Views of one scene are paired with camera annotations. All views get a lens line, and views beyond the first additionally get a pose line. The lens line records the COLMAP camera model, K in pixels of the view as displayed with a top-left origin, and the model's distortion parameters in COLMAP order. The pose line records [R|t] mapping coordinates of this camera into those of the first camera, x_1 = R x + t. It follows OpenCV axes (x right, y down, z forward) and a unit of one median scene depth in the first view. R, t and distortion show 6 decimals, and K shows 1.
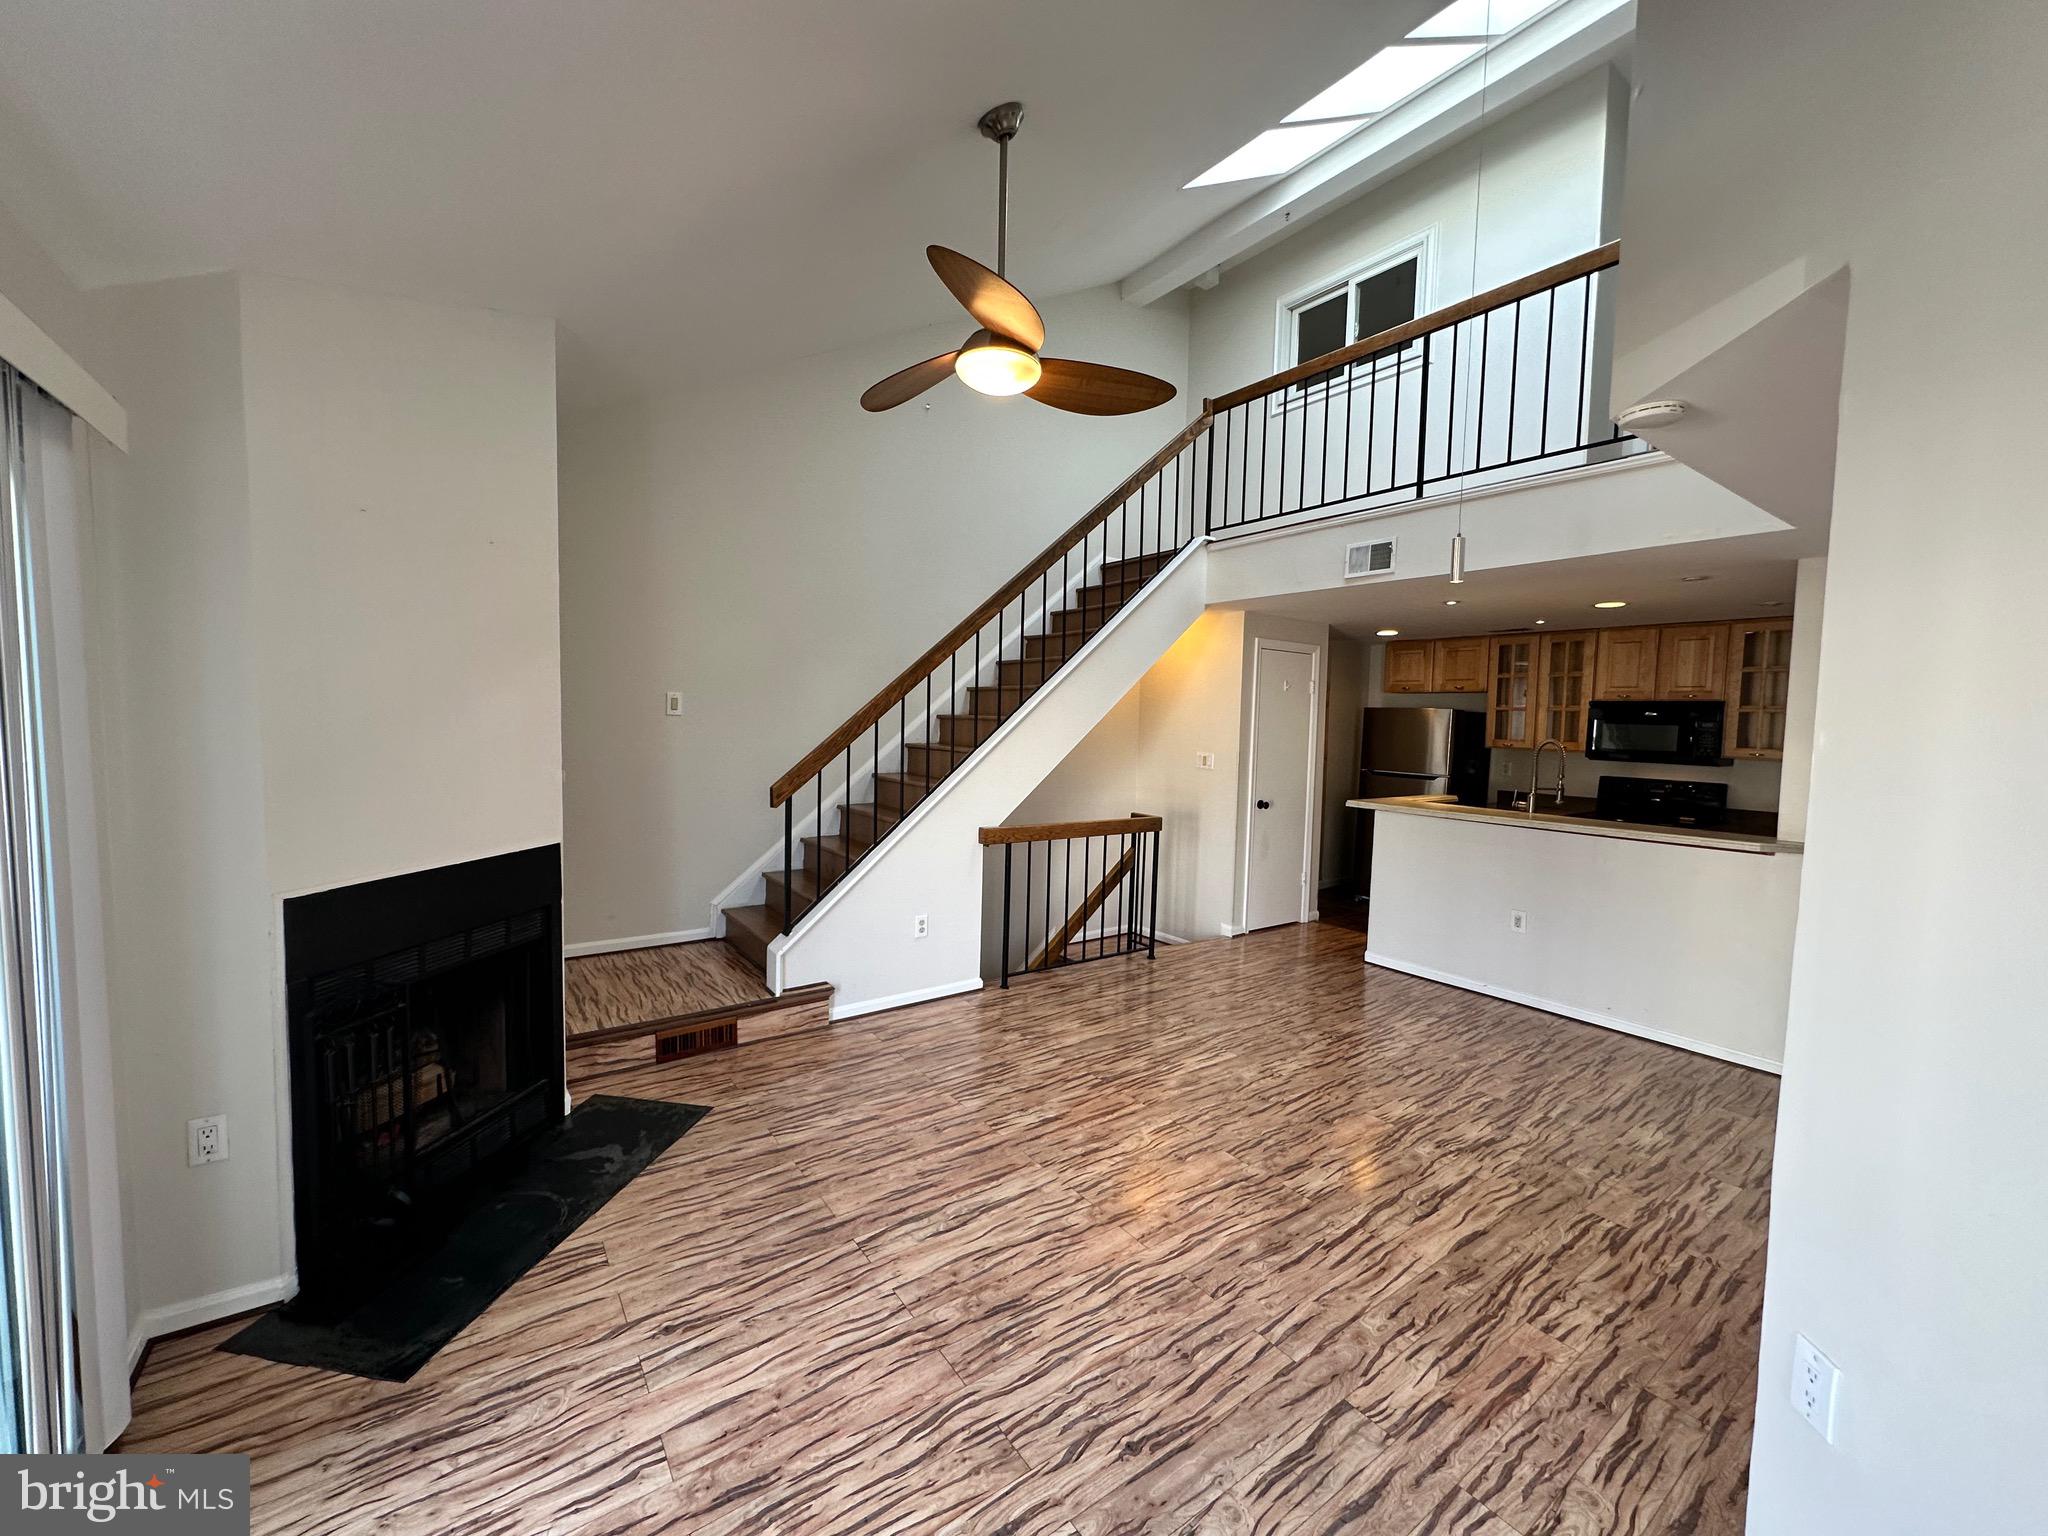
lens RADIAL K [[815.2, 0, 1030.3], [0, 815.2, 776.0], [0, 0, 1]] dist [-0.002644, 0.000740]
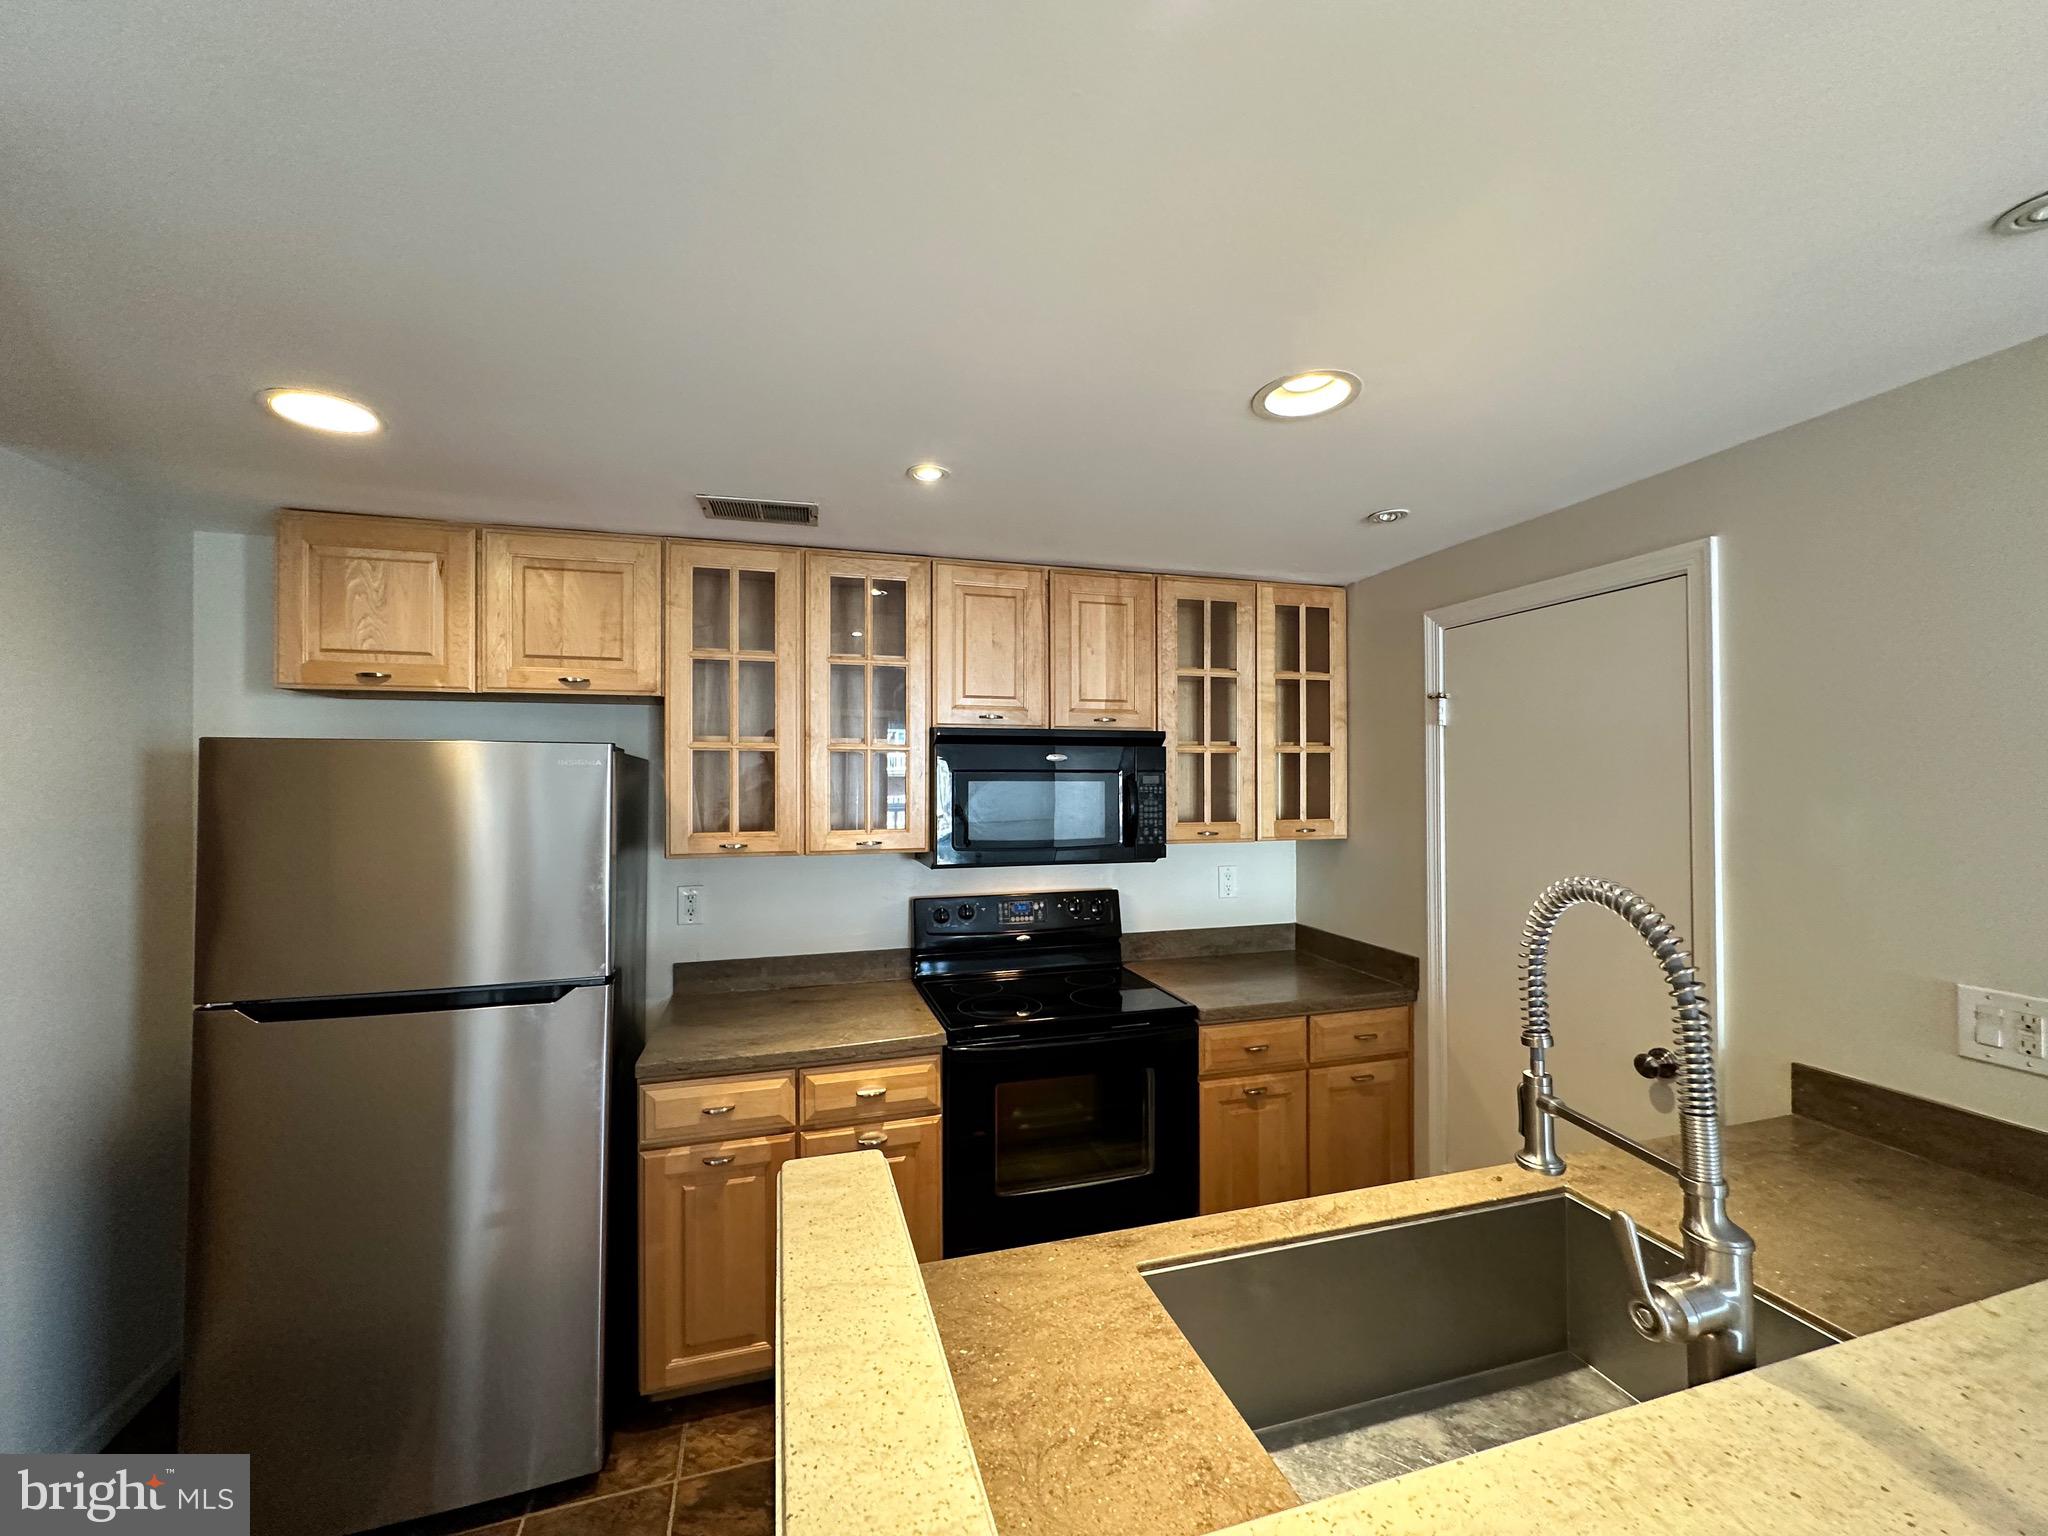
lens RADIAL K [[815.2, 0, 1022.7], [0, 815.2, 769.9], [0, 0, 1]] dist [-0.002644, 0.000740]
pose [[0.338097, -0.016547, 0.940966, 0.427085], [0.081284, 0.996623, -0.011680, -0.083862], [-0.937595, 0.080435, 0.338300, 1.109289]]
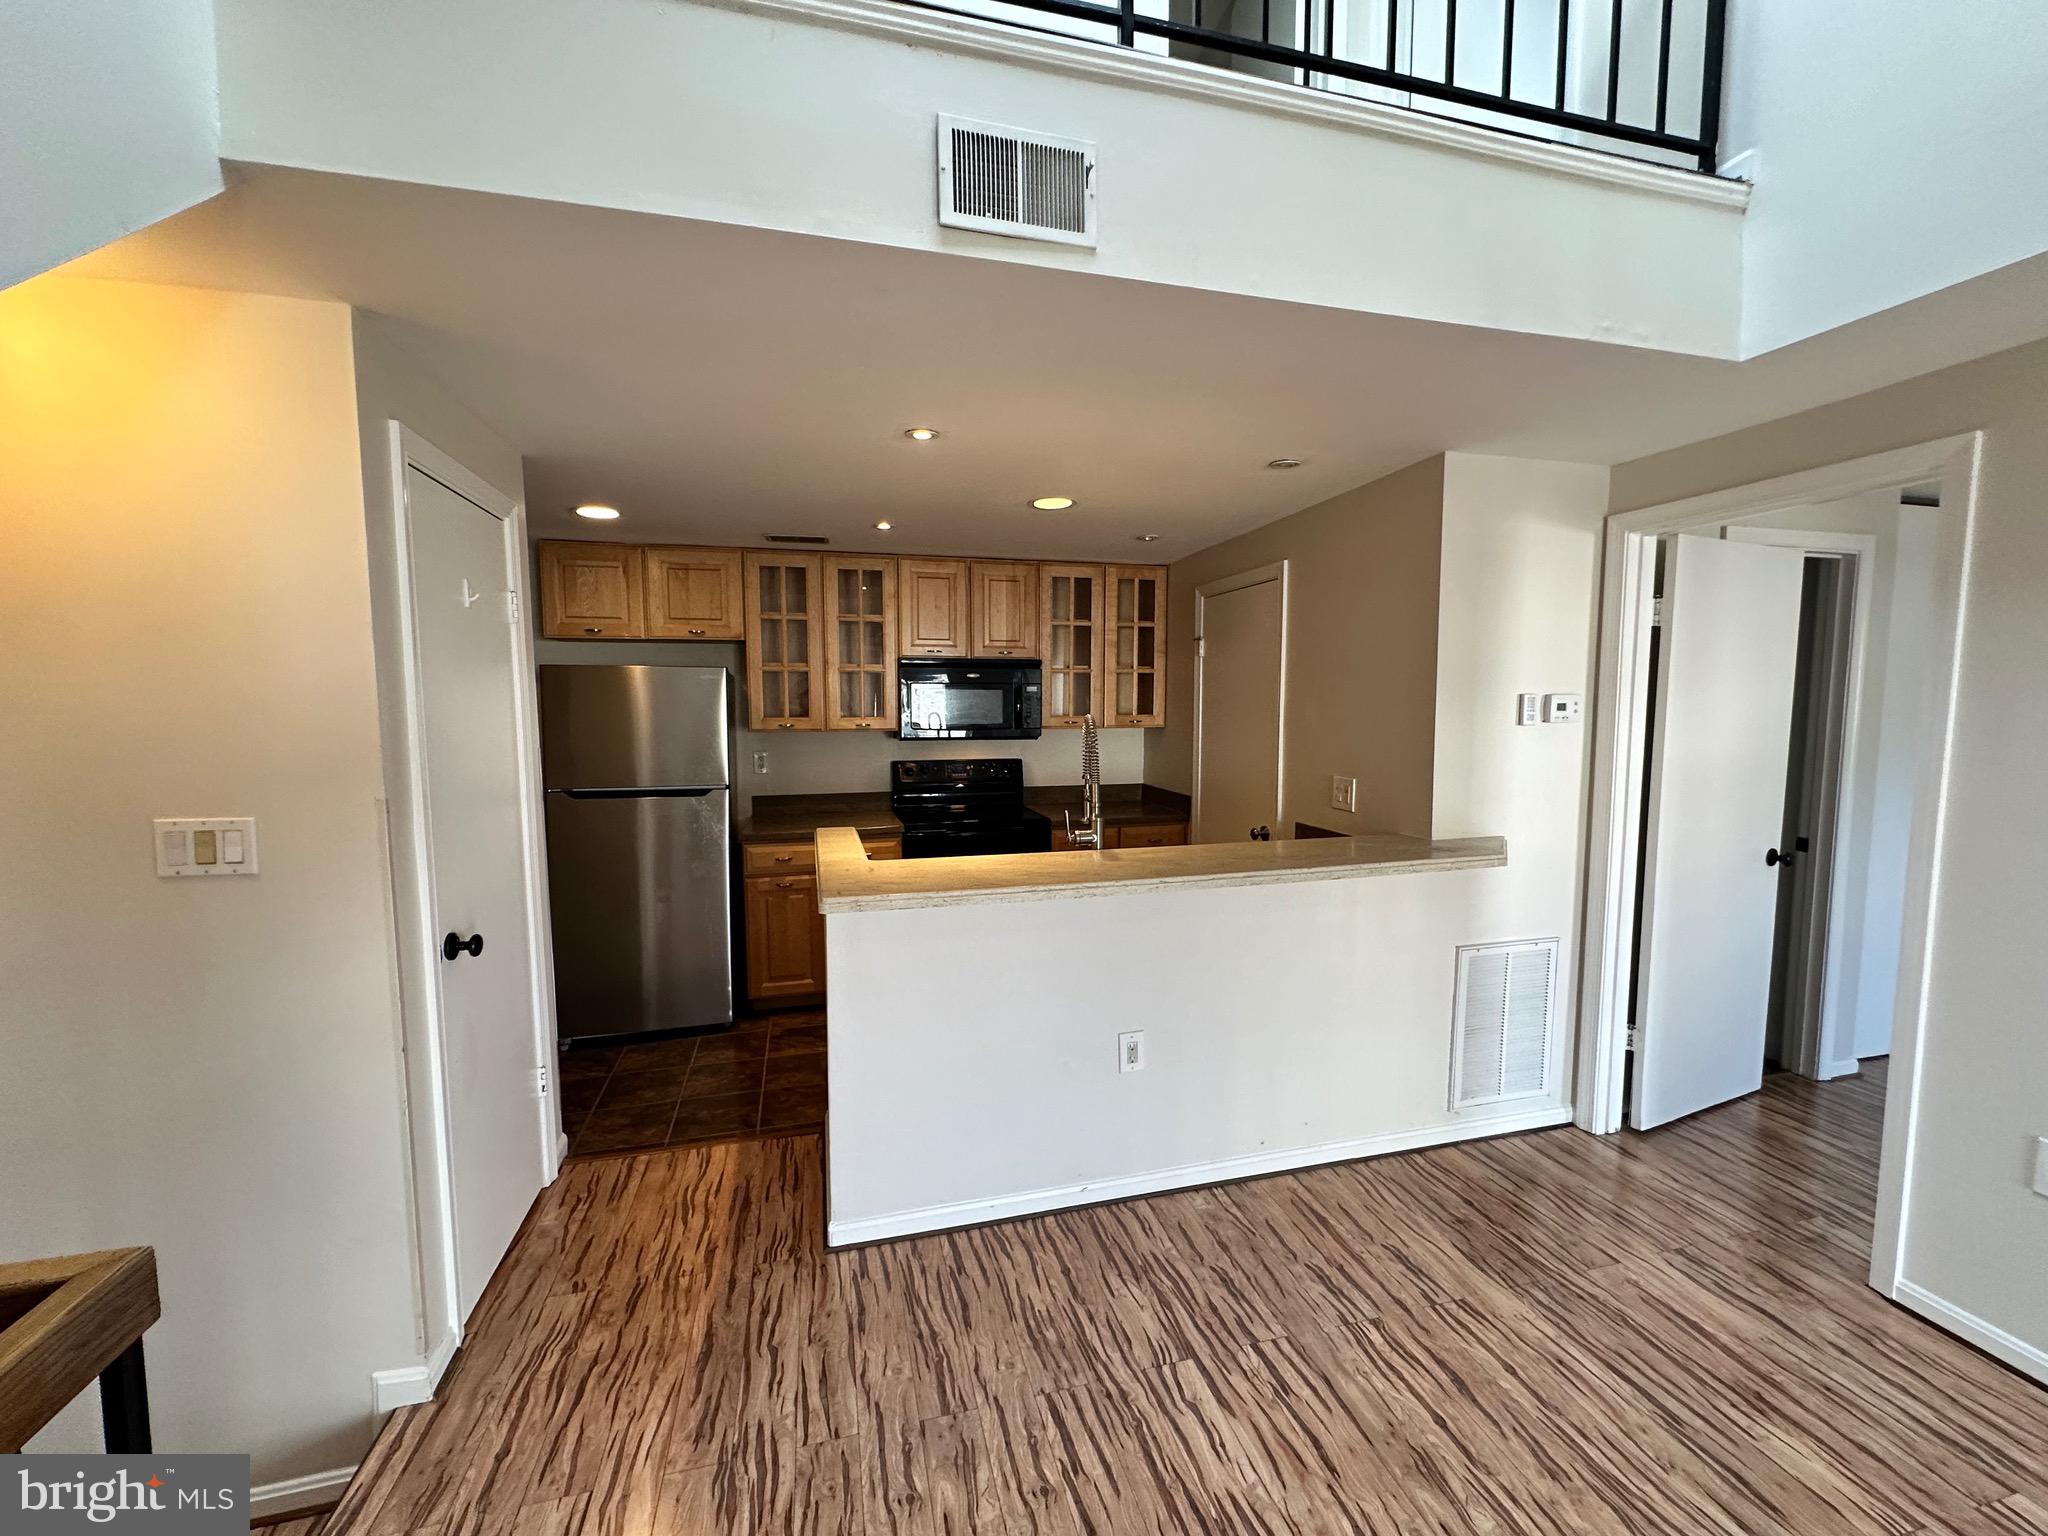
lens RADIAL K [[815.2, 0, 1025.2], [0, 815.2, 767.7], [0, 0, 1]] dist [-0.002644, 0.000740]
pose [[0.367957, -0.102365, 0.924191, 0.090953], [0.079560, 0.993743, 0.078393, -0.059325], [-0.926433, 0.044683, 0.373798, 0.865924]]
